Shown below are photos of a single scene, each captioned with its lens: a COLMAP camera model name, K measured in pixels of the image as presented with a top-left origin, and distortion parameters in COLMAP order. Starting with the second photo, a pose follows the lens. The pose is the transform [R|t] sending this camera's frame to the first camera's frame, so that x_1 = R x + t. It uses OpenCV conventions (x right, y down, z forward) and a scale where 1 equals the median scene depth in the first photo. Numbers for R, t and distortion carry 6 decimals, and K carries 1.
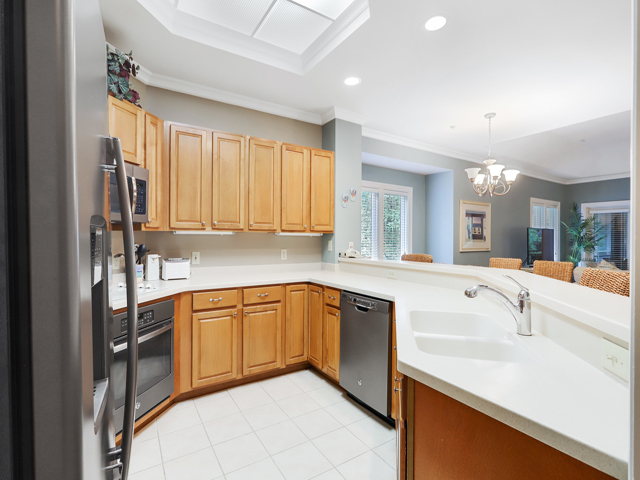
lens RADIAL K [[307.6, 0, 321.2], [0, 307.6, 241.2], [0, 0, 1]] dist [-0.002372, 0.000244]
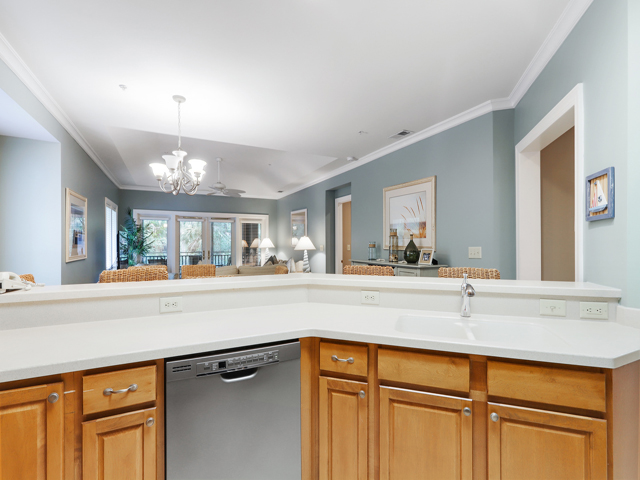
lens RADIAL K [[307.6, 0, 322.4], [0, 307.6, 243.5], [0, 0, 1]] dist [-0.002372, 0.000244]
pose [[0.094411, -0.005701, 0.995517, -0.264417], [0.009558, 0.999943, 0.004820, -0.009231], [-0.995487, 0.009060, 0.094460, 0.529084]]
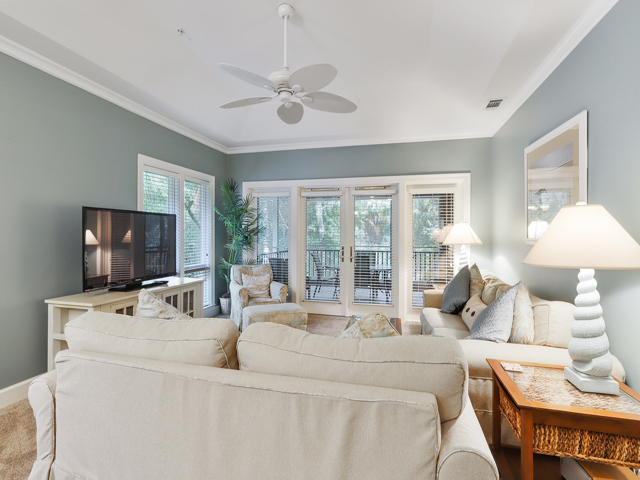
lens RADIAL K [[307.6, 0, 318.3], [0, 307.6, 231.9], [0, 0, 1]] dist [-0.002372, 0.000244]
pose [[0.732604, -0.000206, 0.680655, 0.997733], [0.005341, 0.999971, -0.005446, -0.007121], [-0.680634, 0.007625, 0.732584, 0.744646]]
